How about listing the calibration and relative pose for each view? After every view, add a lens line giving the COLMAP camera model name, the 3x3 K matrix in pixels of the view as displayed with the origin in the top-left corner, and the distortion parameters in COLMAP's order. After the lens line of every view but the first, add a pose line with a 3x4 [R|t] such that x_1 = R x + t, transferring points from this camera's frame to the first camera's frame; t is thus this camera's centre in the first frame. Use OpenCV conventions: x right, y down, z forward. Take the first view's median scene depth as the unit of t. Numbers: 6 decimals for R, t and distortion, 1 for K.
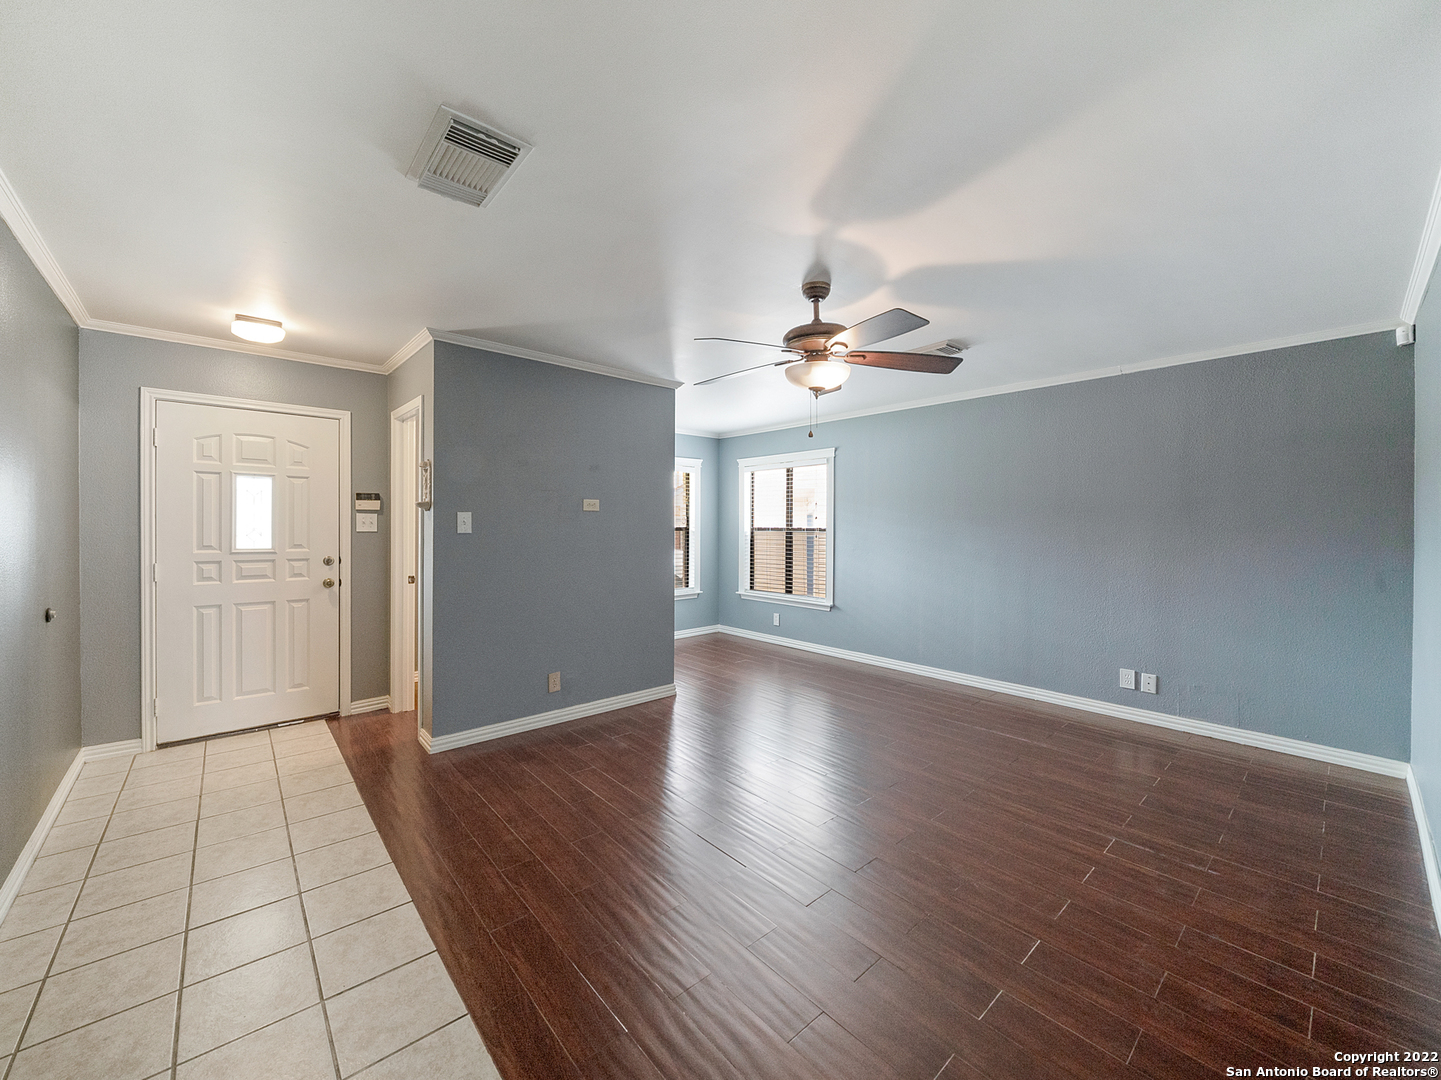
lens RADIAL K [[566.4, 0, 713.1], [0, 566.4, 530.5], [0, 0, 1]] dist [-0.003159, -0.000753]
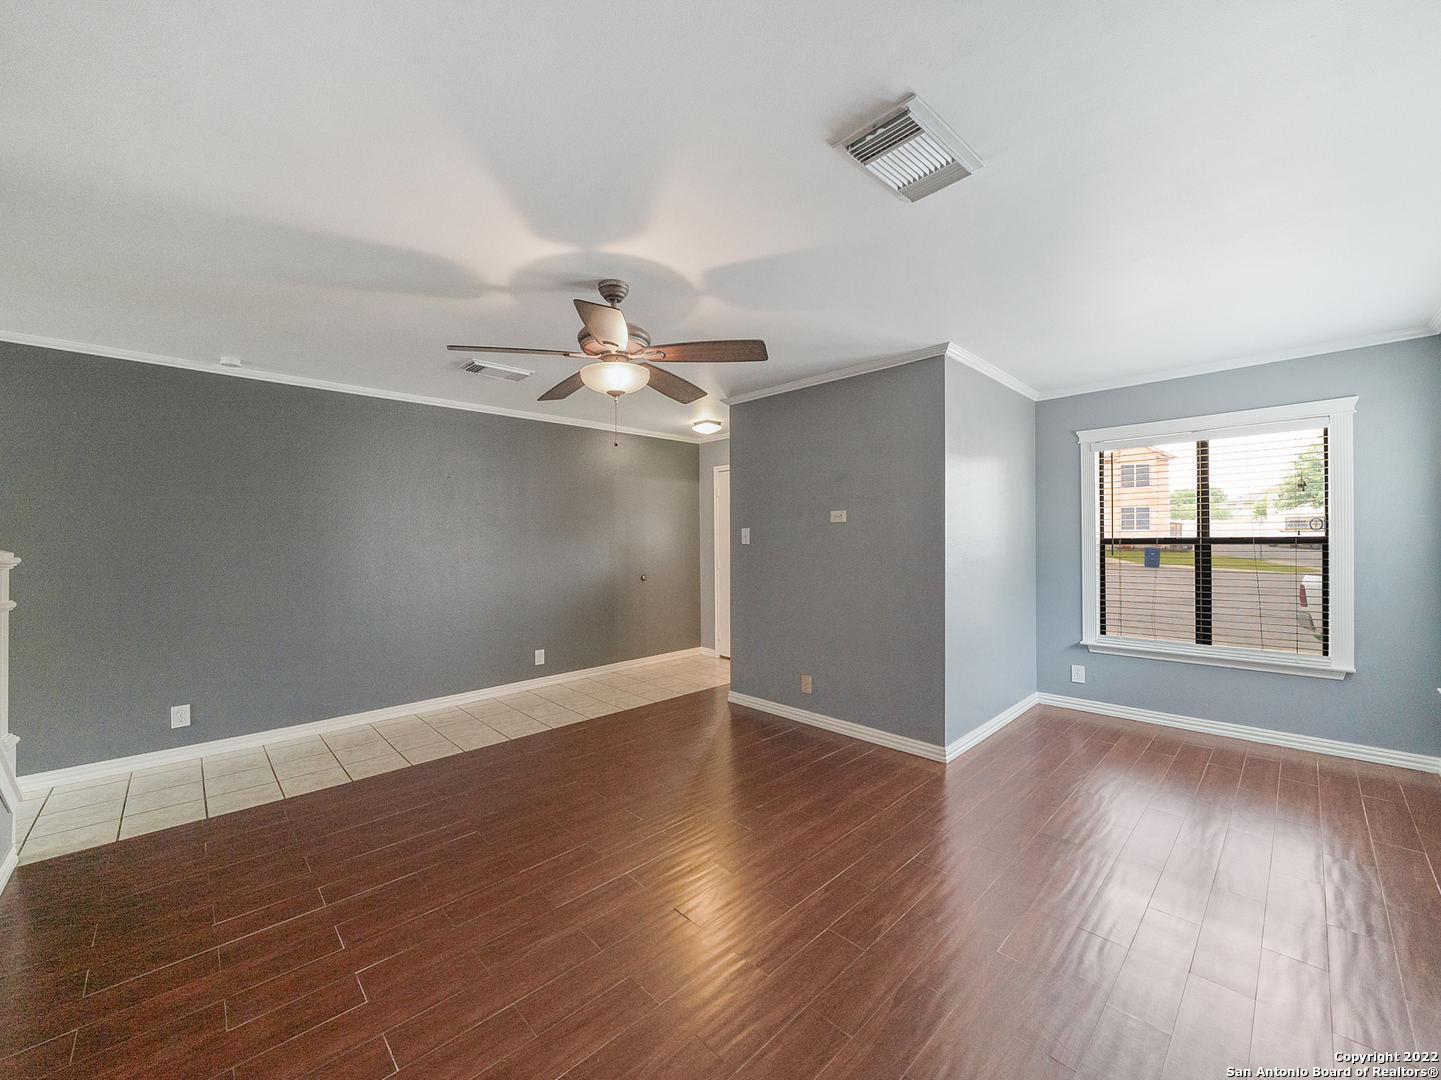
lens RADIAL K [[566.4, 0, 715.4], [0, 566.4, 540.9], [0, 0, 1]] dist [-0.003159, -0.000753]
pose [[0.044304, -0.000467, -0.999018, 0.806969], [-0.001659, 0.999998, -0.000541, -0.002092], [0.999017, 0.001681, 0.044303, 0.805886]]
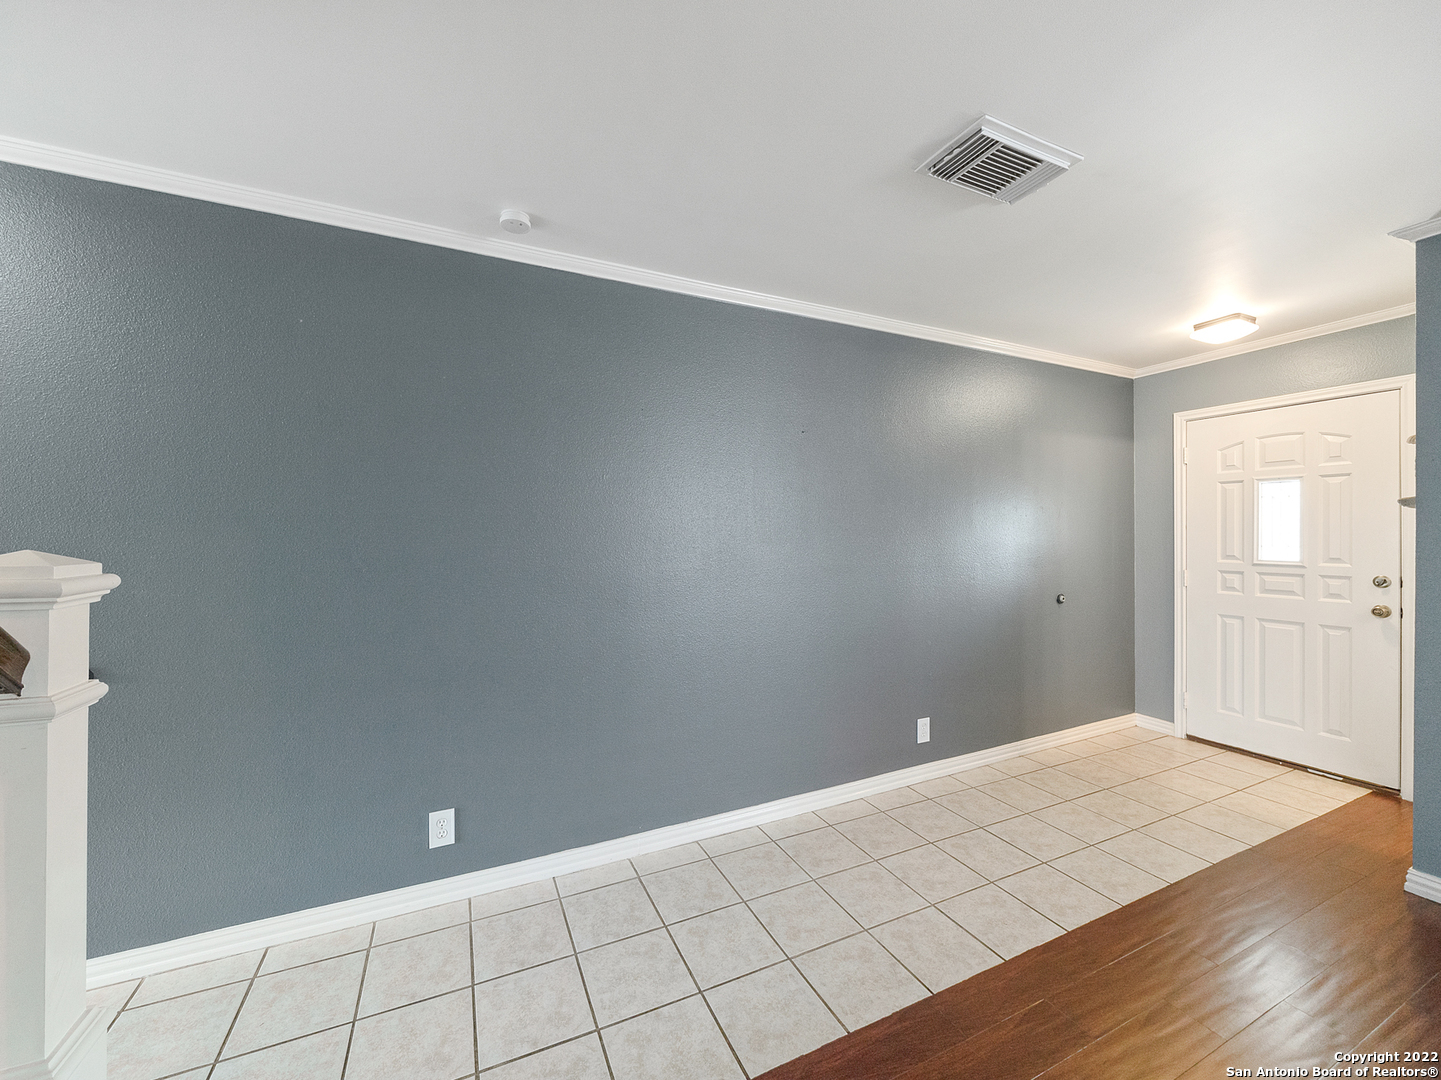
lens RADIAL K [[566.4, 0, 713.4], [0, 566.4, 534.6], [0, 0, 1]] dist [-0.003159, -0.000753]
pose [[-0.282484, -0.005557, -0.959256, 0.299418], [-0.005185, 0.999977, -0.004266, -0.001021], [0.959258, 0.003769, -0.282506, 0.379933]]
